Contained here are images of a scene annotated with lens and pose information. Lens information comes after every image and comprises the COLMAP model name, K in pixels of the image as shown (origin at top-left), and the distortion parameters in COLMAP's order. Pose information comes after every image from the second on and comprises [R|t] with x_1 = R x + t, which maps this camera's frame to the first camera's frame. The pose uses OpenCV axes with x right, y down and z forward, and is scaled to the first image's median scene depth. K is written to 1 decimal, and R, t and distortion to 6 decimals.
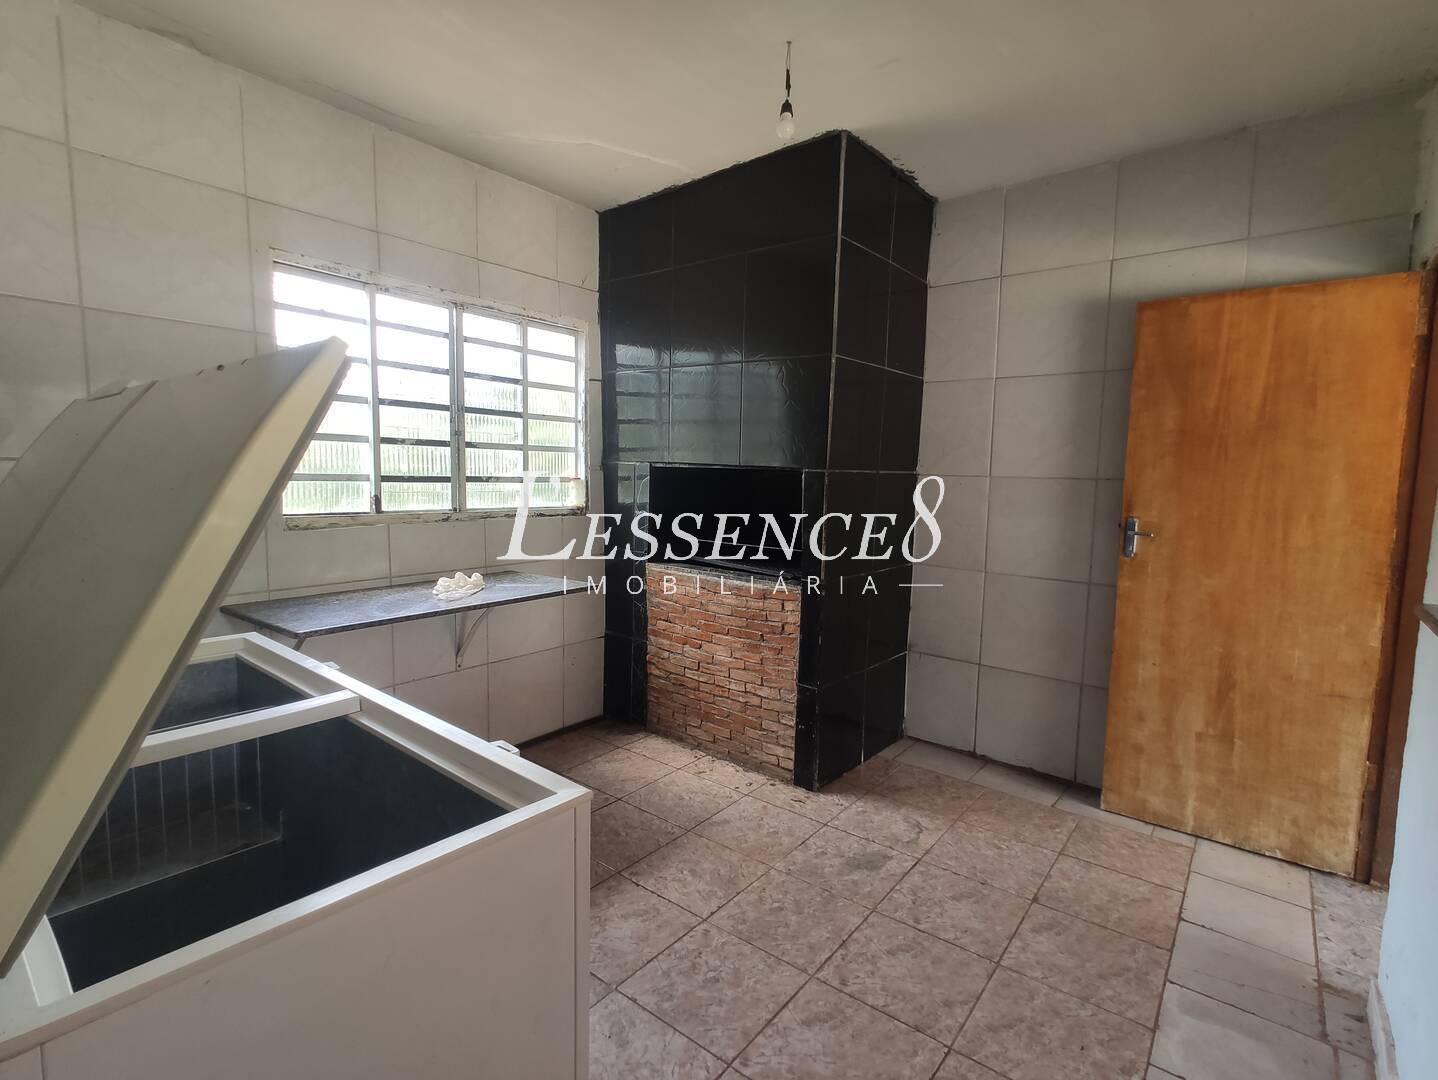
lens RADIAL K [[688.4, 0, 716.0], [0, 688.4, 544.6], [0, 0, 1]] dist [0.000783, -0.007765]
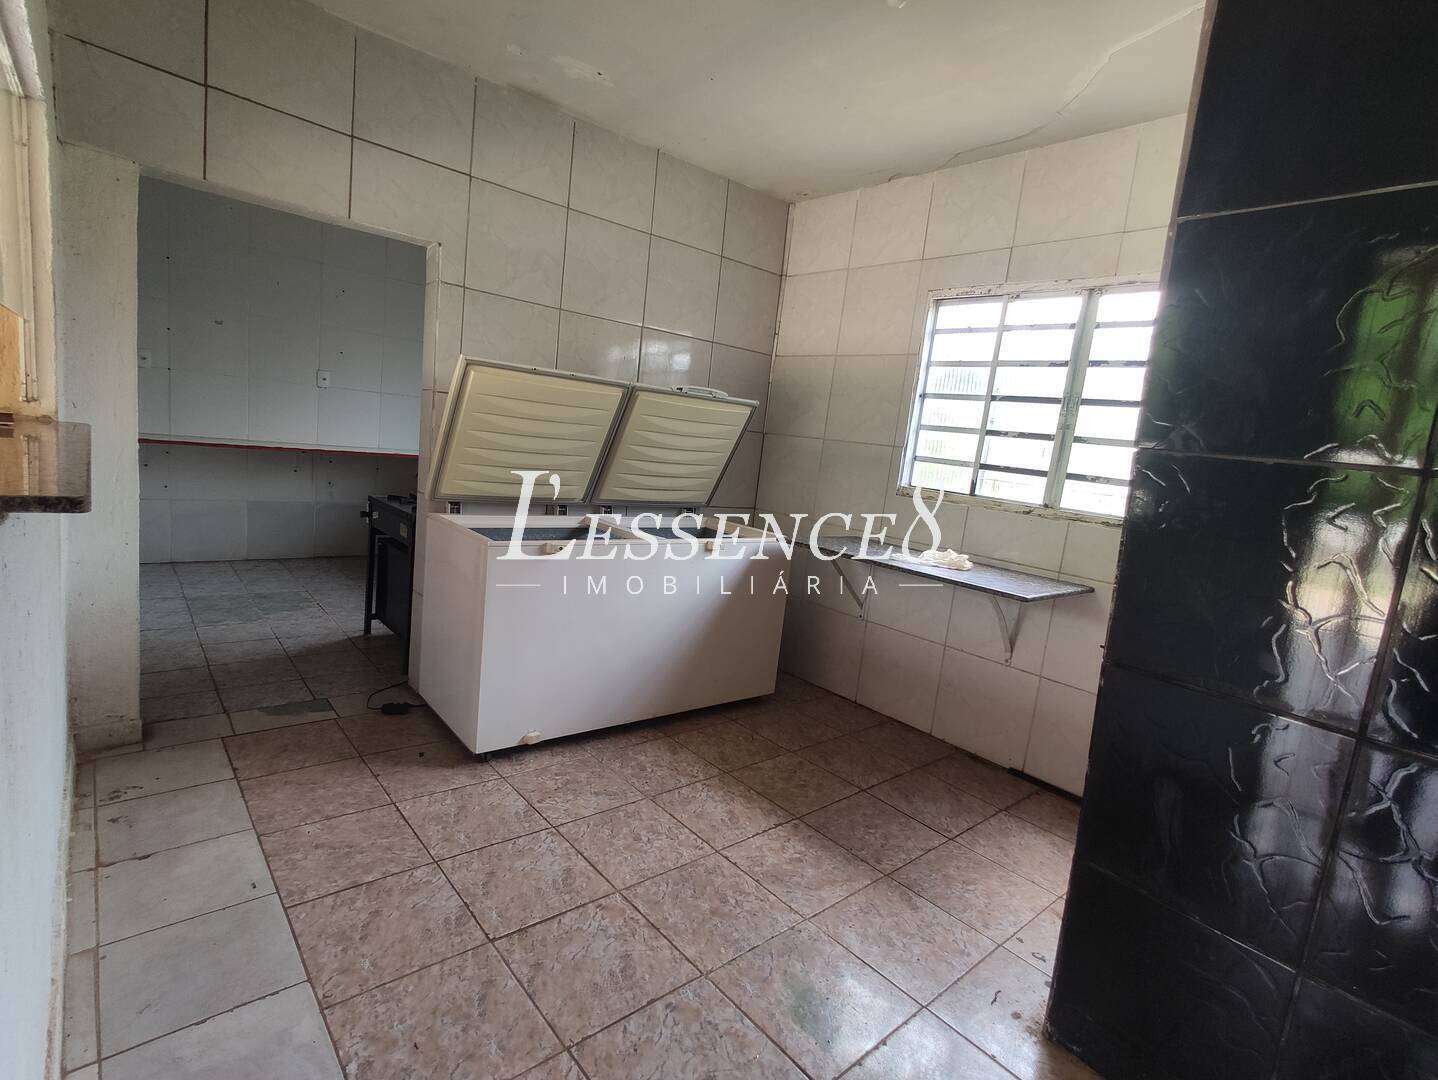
lens RADIAL K [[708.2, 0, 721.8], [0, 708.2, 543.7], [0, 0, 1]] dist [0.002401, -0.000254]
pose [[-0.165995, 0.107917, -0.980204, 0.773346], [-0.214964, 0.966130, 0.142771, -0.049673], [0.962412, 0.234408, -0.137175, 0.815051]]
